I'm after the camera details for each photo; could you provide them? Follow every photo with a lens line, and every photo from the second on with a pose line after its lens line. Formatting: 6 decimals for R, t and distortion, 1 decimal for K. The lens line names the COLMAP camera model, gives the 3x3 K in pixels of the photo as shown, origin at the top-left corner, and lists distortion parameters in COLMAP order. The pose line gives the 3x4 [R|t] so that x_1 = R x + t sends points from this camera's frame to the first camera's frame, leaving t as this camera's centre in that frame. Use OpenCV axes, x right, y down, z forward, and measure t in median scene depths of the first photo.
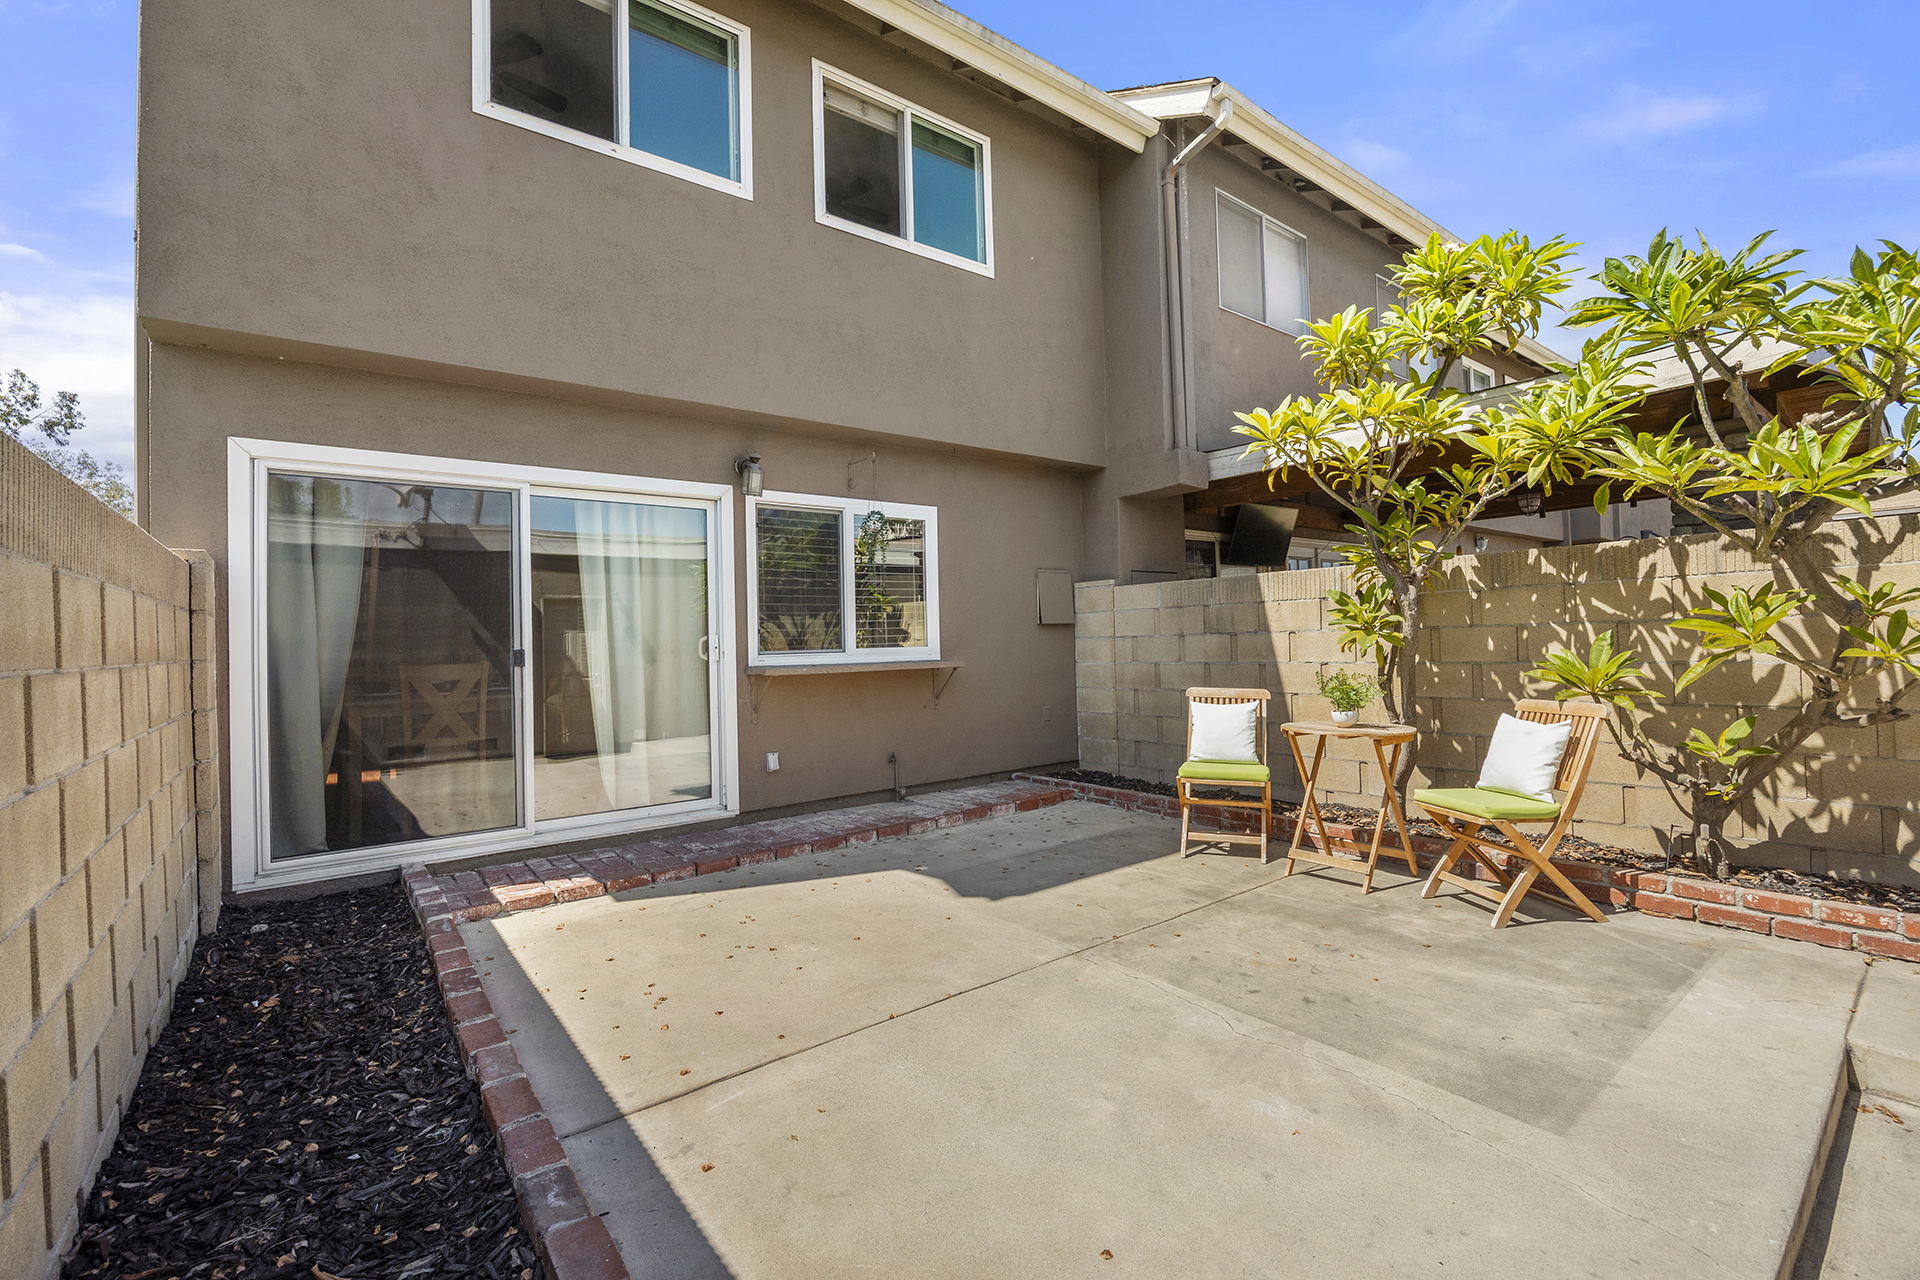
lens RADIAL K [[837.0, 0, 960.0], [0, 837.0, 640.0], [0, 0, 1]] dist [-0.024419, 0.010317]
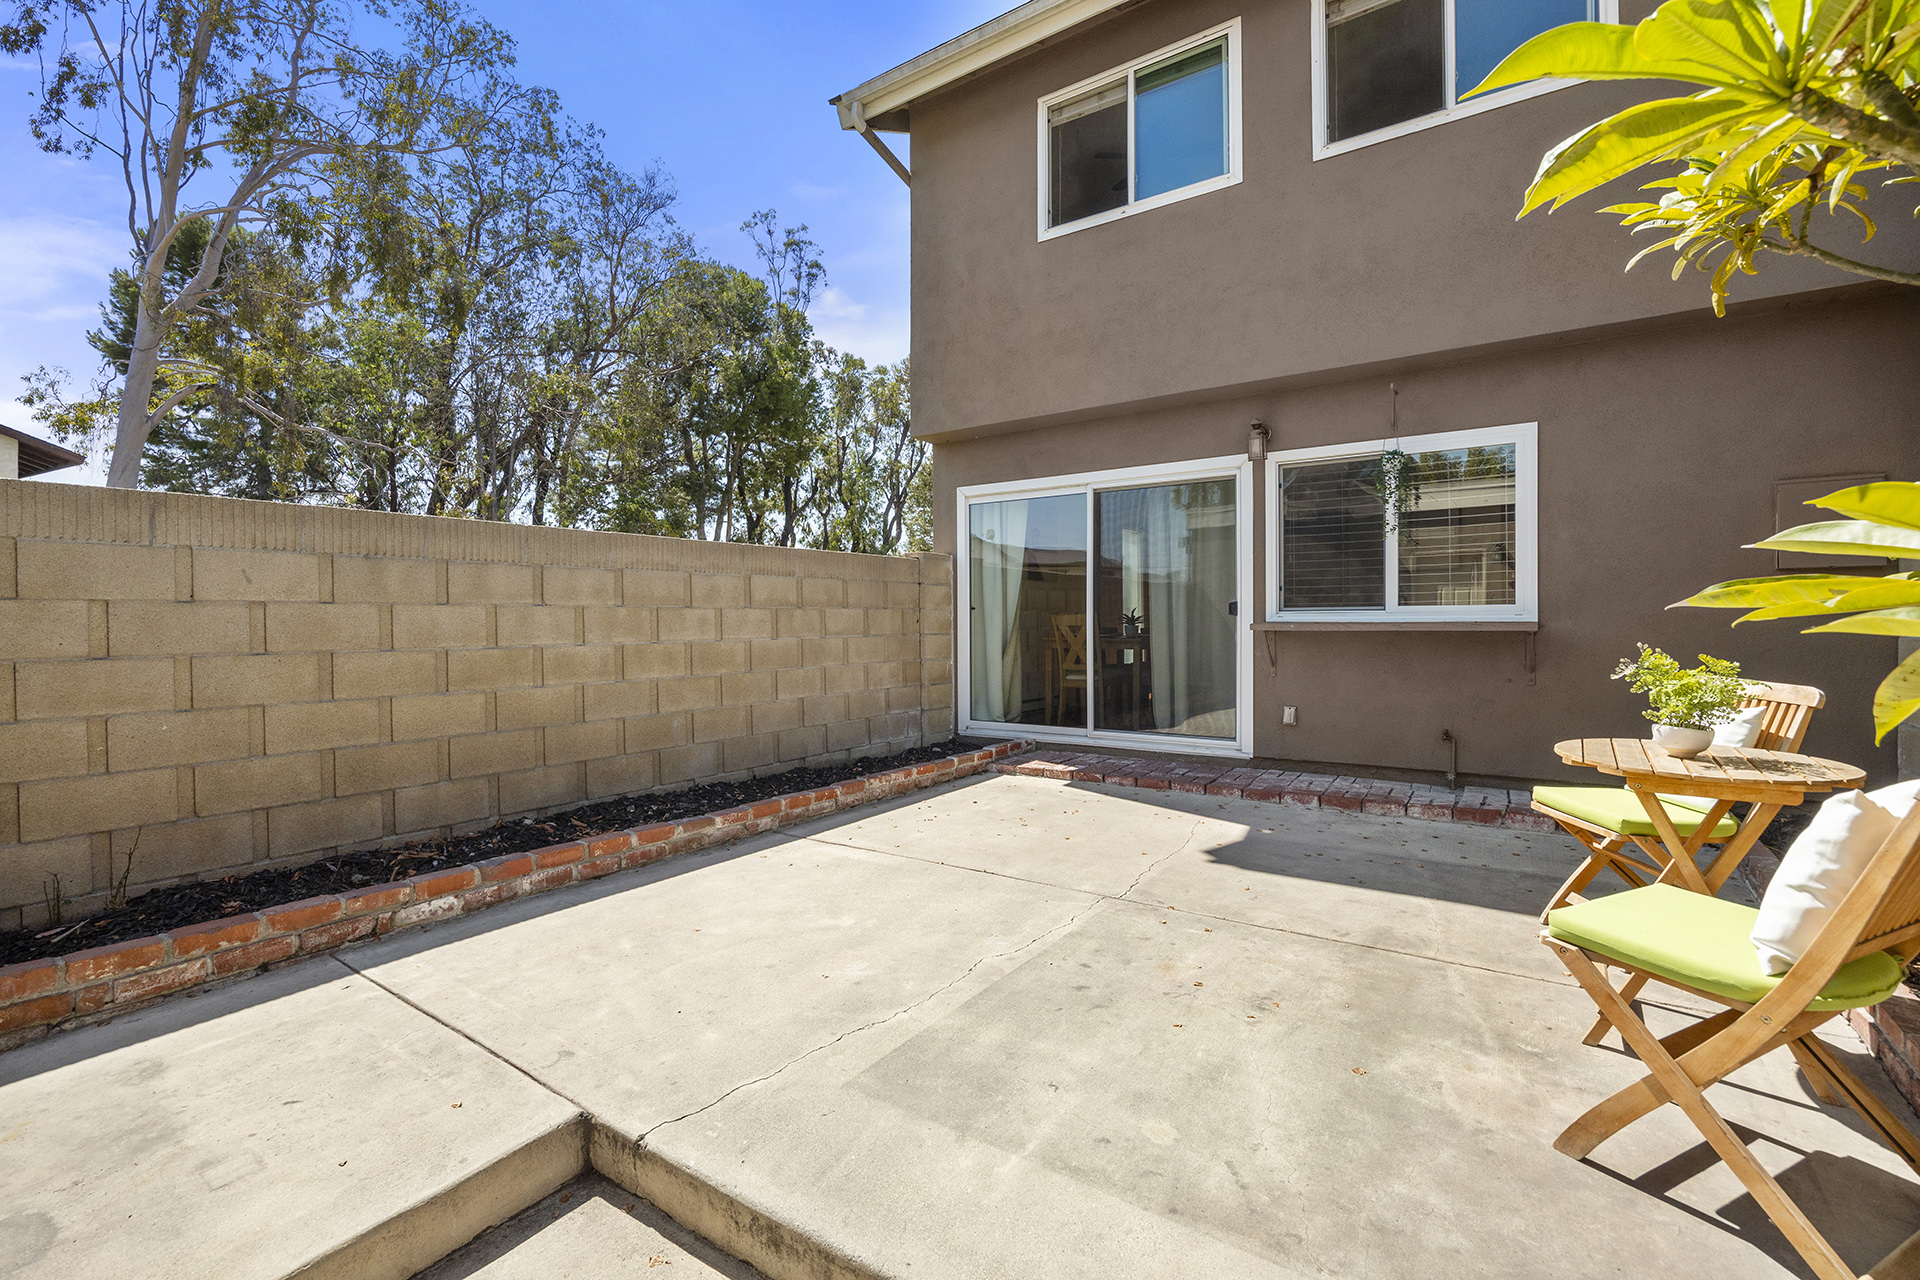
lens RADIAL K [[837.0, 0, 960.0], [0, 837.0, 640.0], [0, 0, 1]] dist [-0.024419, 0.010317]
pose [[0.294426, 0.044158, -0.954653, 0.927169], [0.000607, 0.998923, 0.046393, 0.007853], [0.955674, -0.014239, 0.294082, 0.457688]]
